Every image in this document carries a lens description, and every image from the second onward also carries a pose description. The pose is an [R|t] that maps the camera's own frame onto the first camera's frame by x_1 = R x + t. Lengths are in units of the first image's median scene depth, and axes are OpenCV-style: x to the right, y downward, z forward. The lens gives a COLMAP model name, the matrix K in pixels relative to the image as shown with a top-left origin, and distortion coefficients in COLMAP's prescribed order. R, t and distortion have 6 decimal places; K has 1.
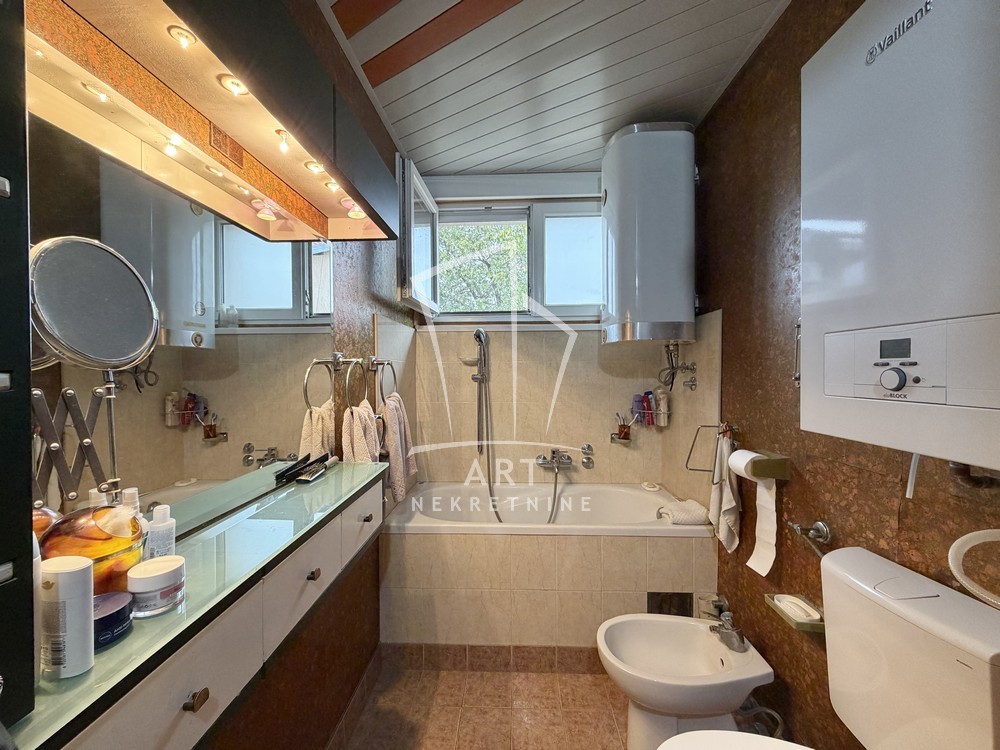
lens RADIAL K [[403.7, 0, 498.6], [0, 403.7, 373.1], [0, 0, 1]] dist [-0.002644, 0.000086]
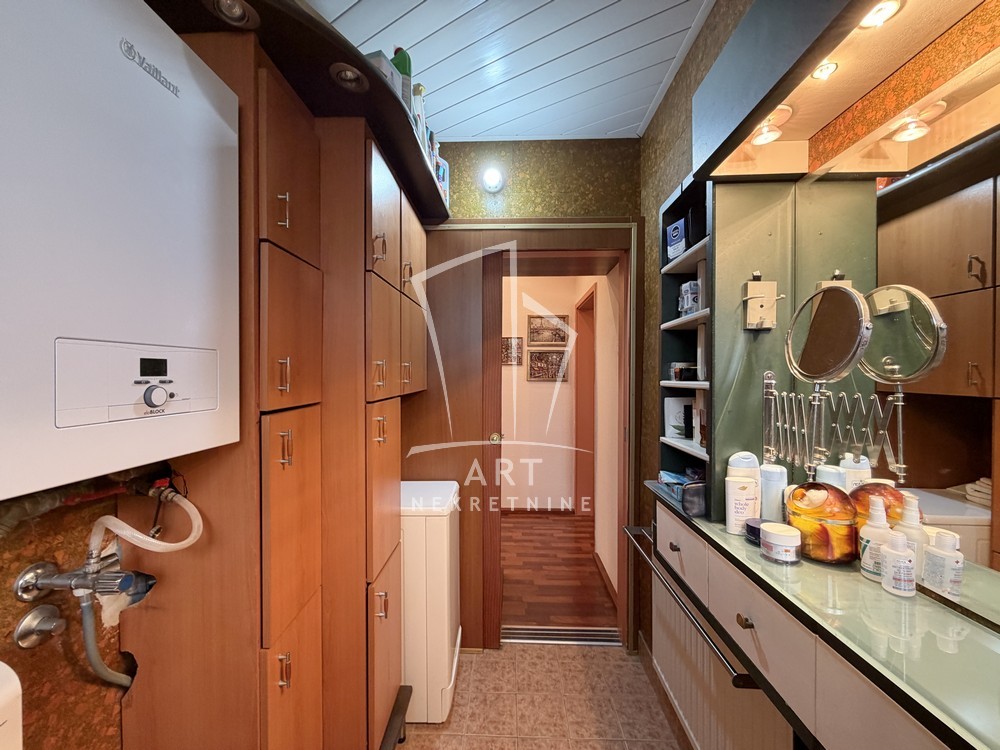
lens RADIAL K [[403.7, 0, 498.3], [0, 403.7, 376.0], [0, 0, 1]] dist [-0.002644, 0.000086]
pose [[-0.999980, 0.004449, -0.004599, 0.084878], [0.004383, 0.999888, 0.014286, -0.049497], [0.004662, 0.014265, -0.999887, 2.065699]]
